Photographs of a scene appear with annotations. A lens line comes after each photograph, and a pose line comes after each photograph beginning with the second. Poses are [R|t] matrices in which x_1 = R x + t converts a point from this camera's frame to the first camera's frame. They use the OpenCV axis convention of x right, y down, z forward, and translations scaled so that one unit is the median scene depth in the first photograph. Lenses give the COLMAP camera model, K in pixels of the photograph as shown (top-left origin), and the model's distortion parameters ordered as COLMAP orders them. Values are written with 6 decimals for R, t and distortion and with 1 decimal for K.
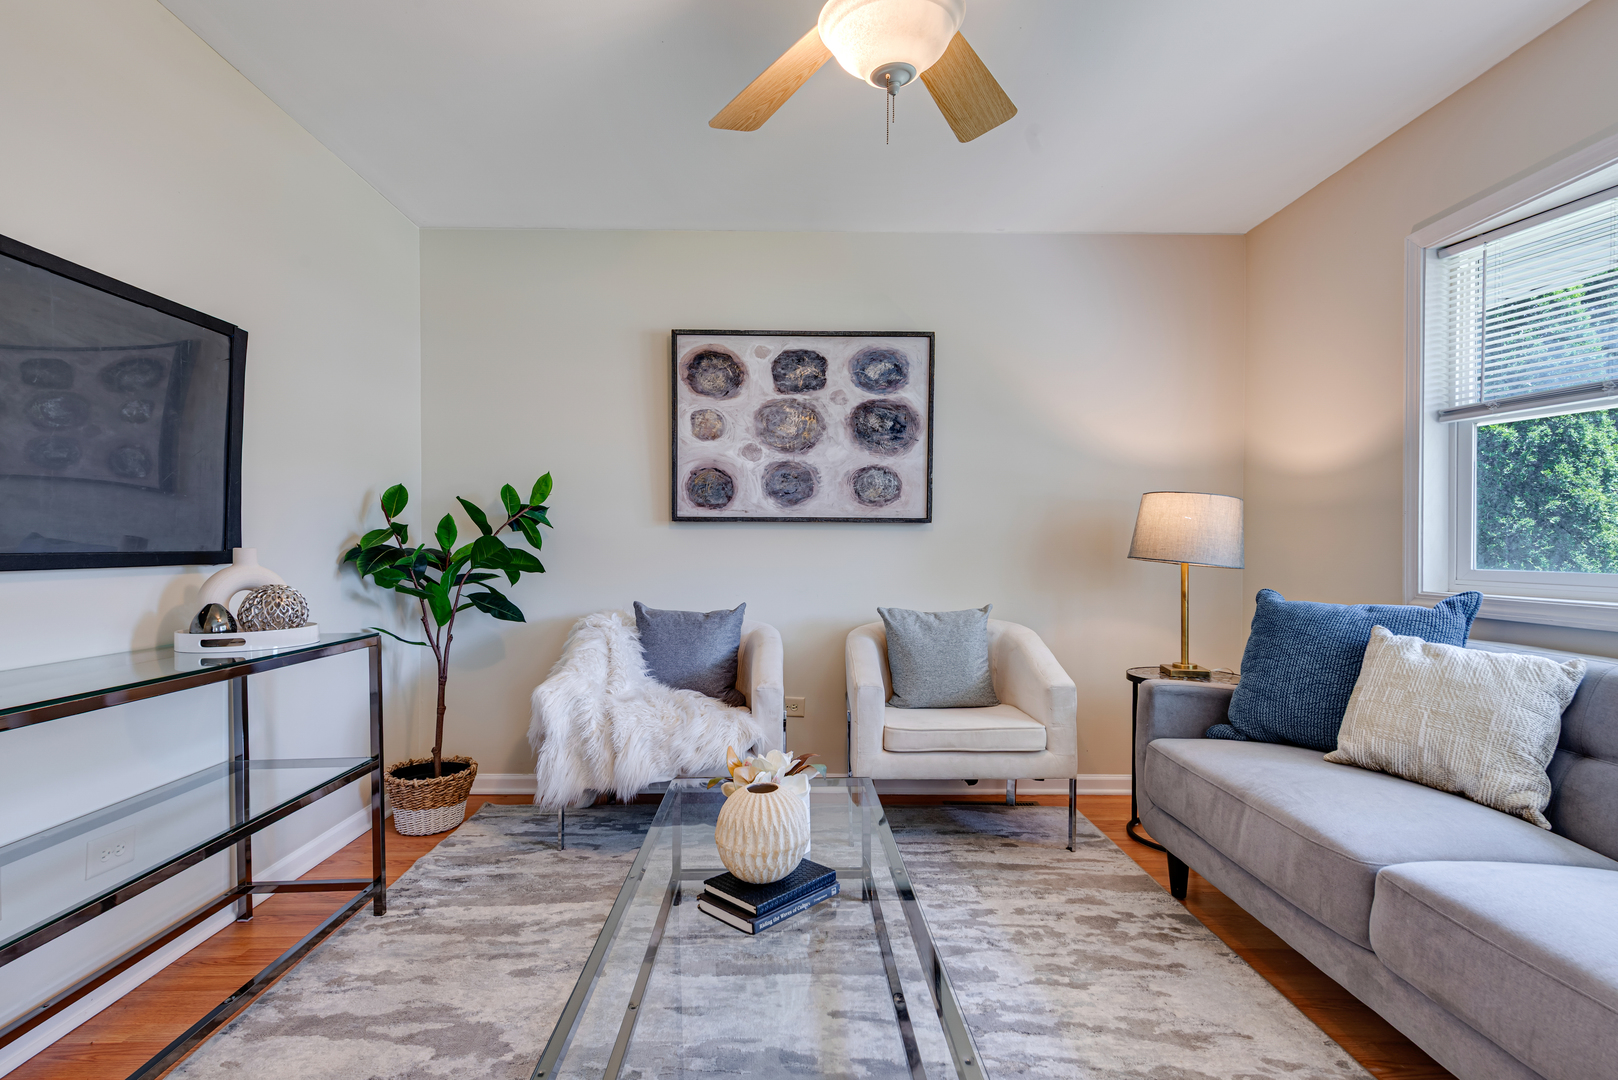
lens RADIAL K [[765.6, 0, 783.8], [0, 765.6, 545.9], [0, 0, 1]] dist [0.024389, -0.013477]
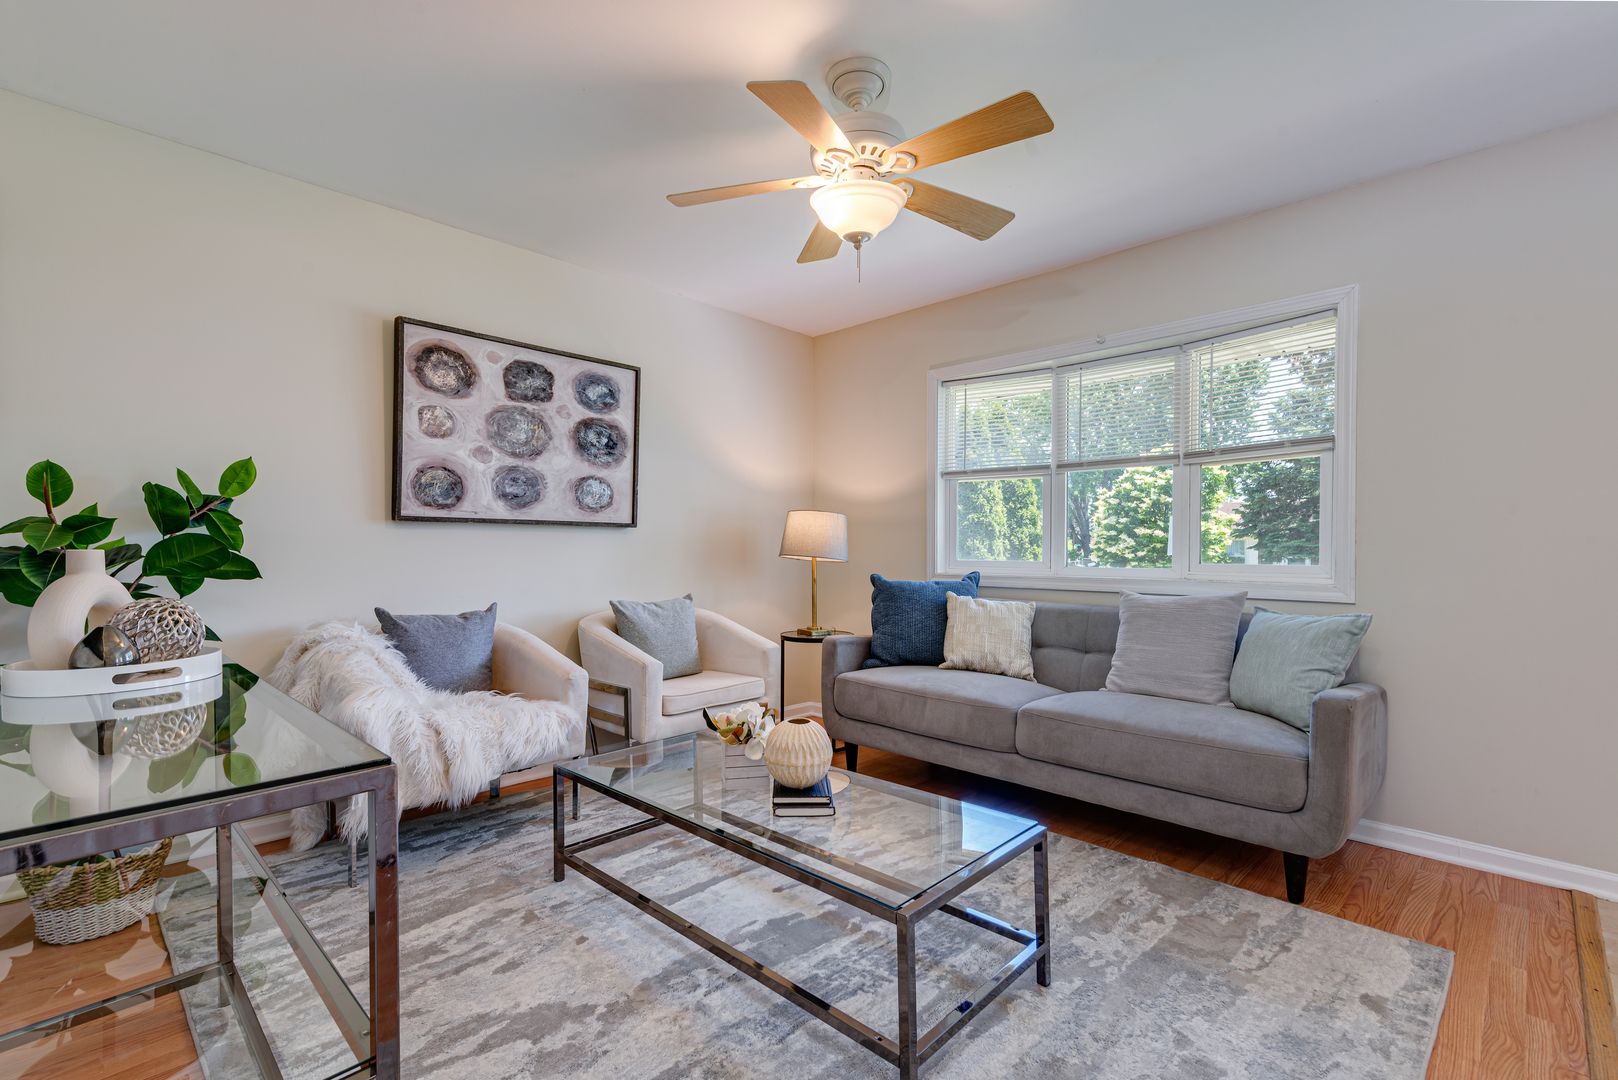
lens RADIAL K [[730.1, 0, 781.4], [0, 730.1, 547.3], [0, 0, 1]] dist [0.001737, -0.000180]
pose [[0.715564, 0.000253, 0.698548, -0.435182], [-0.000565, 1.000000, 0.000217, 0.000004], [-0.698547, -0.000550, 0.715564, 0.035174]]
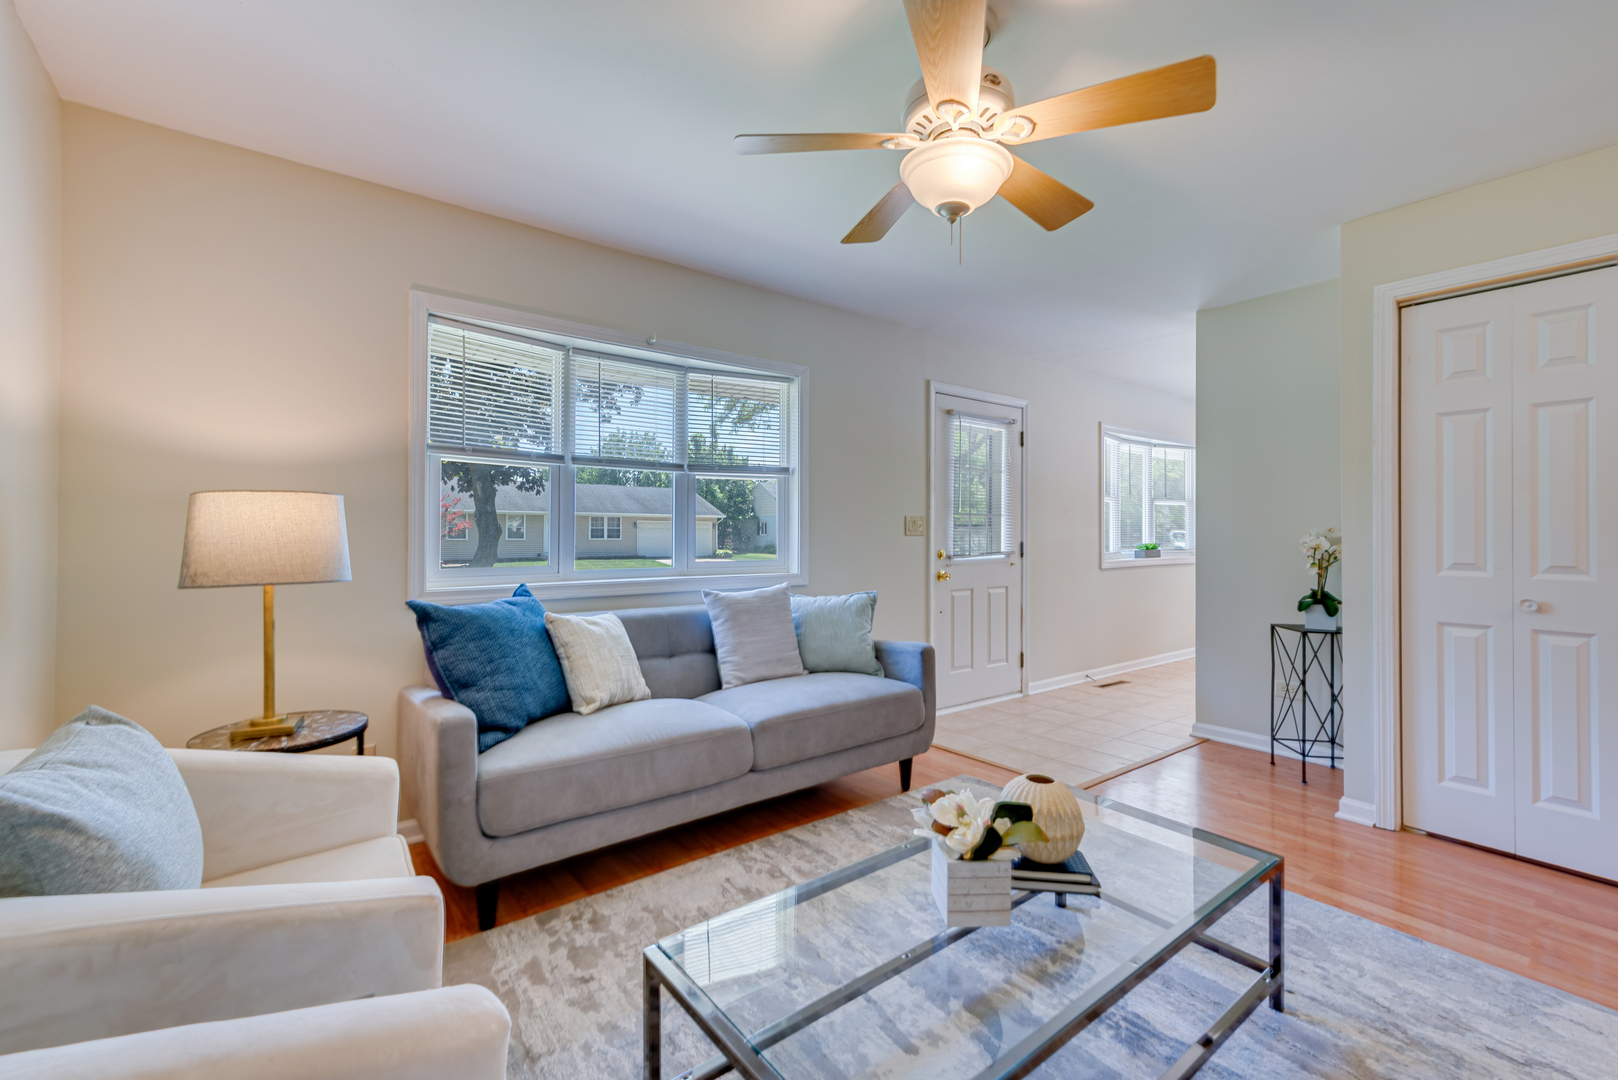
lens RADIAL K [[702.7, 0, 801.7], [0, 702.7, 532.2], [0, 0, 1]] dist [0.020780, -0.008621]
pose [[-0.614581, 0.001914, 0.788852, -0.295925], [0.000493, 0.999998, -0.002043, -0.022630], [-0.788854, -0.000867, -0.614580, 0.876811]]
